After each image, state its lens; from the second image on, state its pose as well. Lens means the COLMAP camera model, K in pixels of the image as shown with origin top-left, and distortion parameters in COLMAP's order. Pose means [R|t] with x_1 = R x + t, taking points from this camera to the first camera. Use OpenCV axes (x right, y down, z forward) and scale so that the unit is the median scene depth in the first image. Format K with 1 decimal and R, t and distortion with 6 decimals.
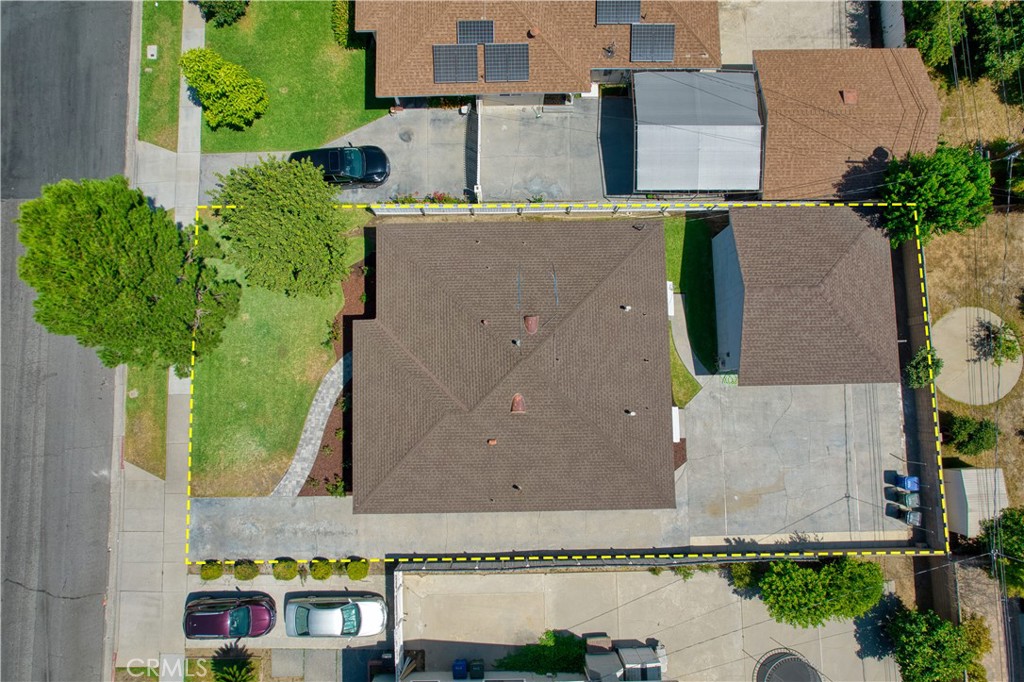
lens RADIAL K [[655.8, 0, 508.4], [0, 655.8, 344.5], [0, 0, 1]] dist [-0.075470, 0.069670]
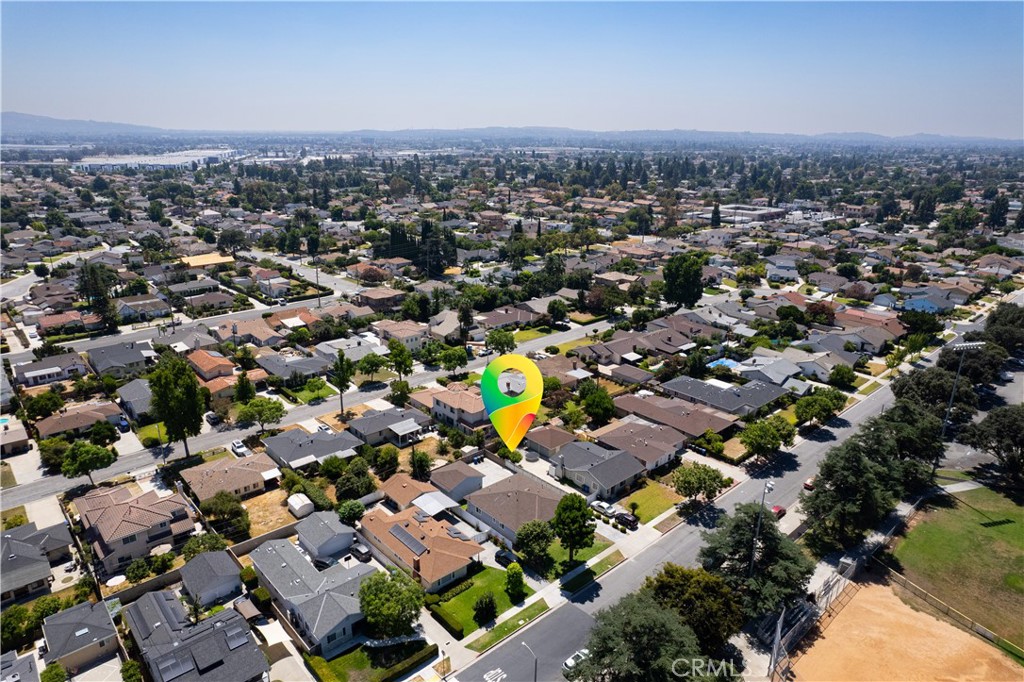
lens RADIAL K [[655.8, 0, 508.4], [0, 655.8, 344.5], [0, 0, 1]] dist [-0.075470, 0.069670]
pose [[-0.654815, -0.253000, 0.712185, -2.223756], [0.750319, -0.104448, 0.652773, -2.205429], [-0.090766, 0.961812, 0.258225, -0.762161]]
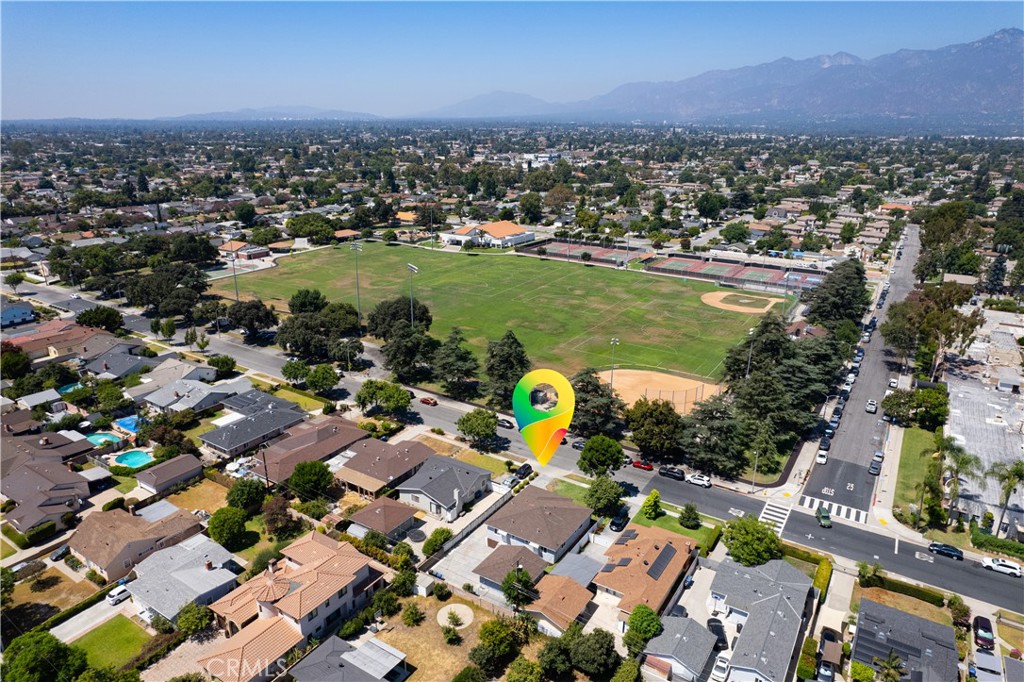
lens RADIAL K [[655.8, 0, 508.4], [0, 655.8, 344.5], [0, 0, 1]] dist [-0.075470, 0.069670]
pose [[-0.555274, 0.254457, -0.791785, 2.536620], [-0.828856, -0.091104, 0.551994, -1.604687], [0.068324, 0.962783, 0.261496, -0.800310]]
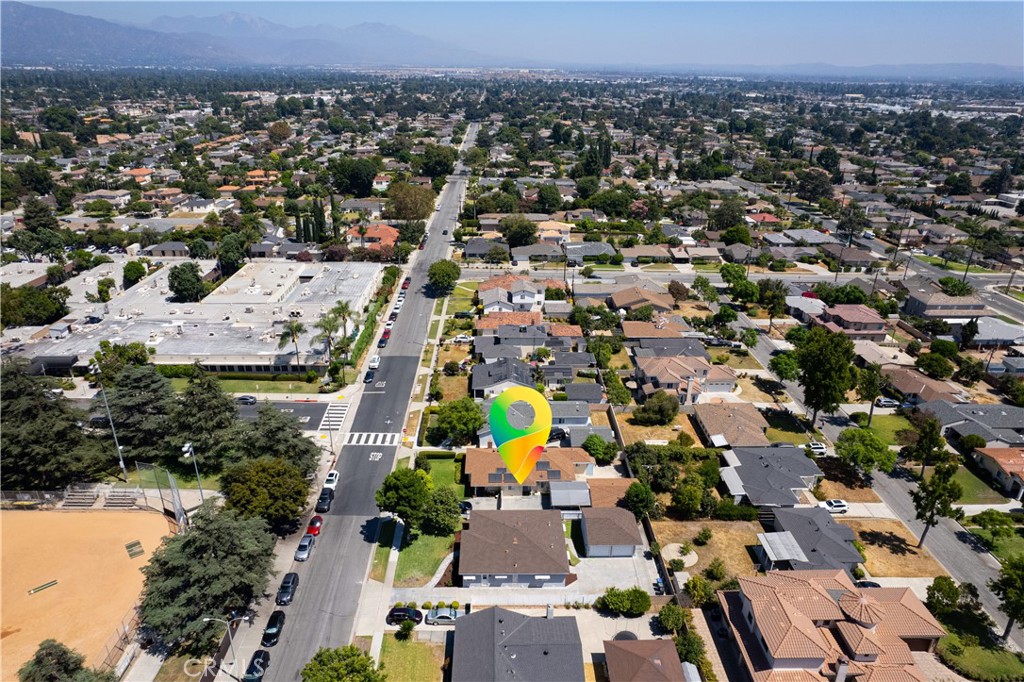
lens RADIAL K [[655.8, 0, 508.4], [0, 655.8, 344.5], [0, 0, 1]] dist [-0.075470, 0.069670]
pose [[0.999983, 0.004515, 0.003618, -0.029391], [0.001000, 0.480968, -0.876738, 2.109655], [-0.005698, 0.876726, 0.480956, -1.177299]]
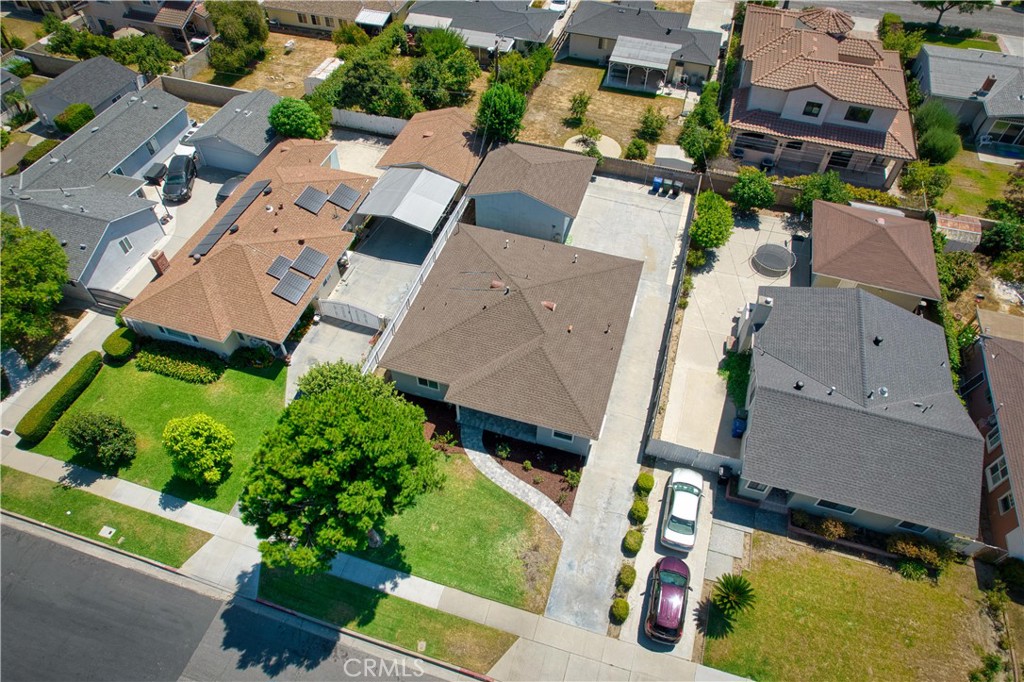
lens RADIAL K [[655.8, 0, 508.4], [0, 655.8, 344.5], [0, 0, 1]] dist [-0.075470, 0.069670]
pose [[0.313460, -0.732013, 0.604896, -0.807901], [0.944663, 0.305261, -0.120118, 0.178969], [-0.096723, 0.609075, 0.787193, -0.028015]]
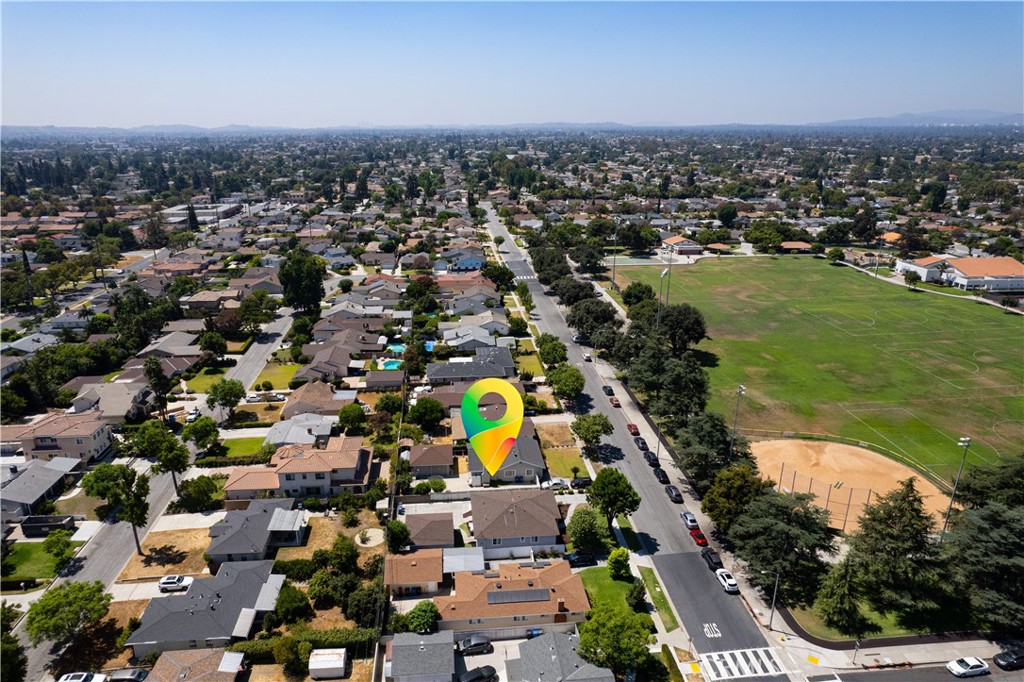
lens RADIAL K [[655.8, 0, 508.4], [0, 655.8, 344.5], [0, 0, 1]] dist [-0.075470, 0.069670]
pose [[-0.996439, 0.016087, -0.082771, 0.307091], [-0.084272, -0.222985, 0.971172, -3.049425], [-0.002833, 0.974689, 0.223547, -0.667515]]
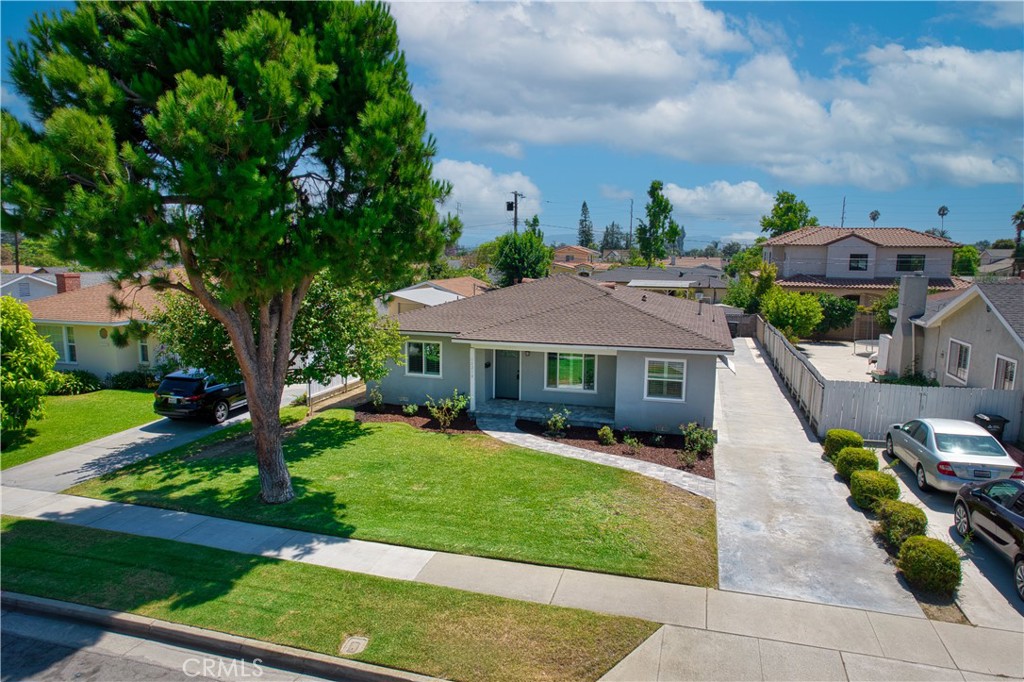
lens RADIAL K [[655.8, 0, 508.4], [0, 655.8, 344.5], [0, 0, 1]] dist [-0.075470, 0.069670]
pose [[0.303713, -0.139165, 0.942545, -0.834228], [0.947795, 0.145026, -0.283992, 0.210088], [-0.097171, 0.979592, 0.175946, 0.824464]]
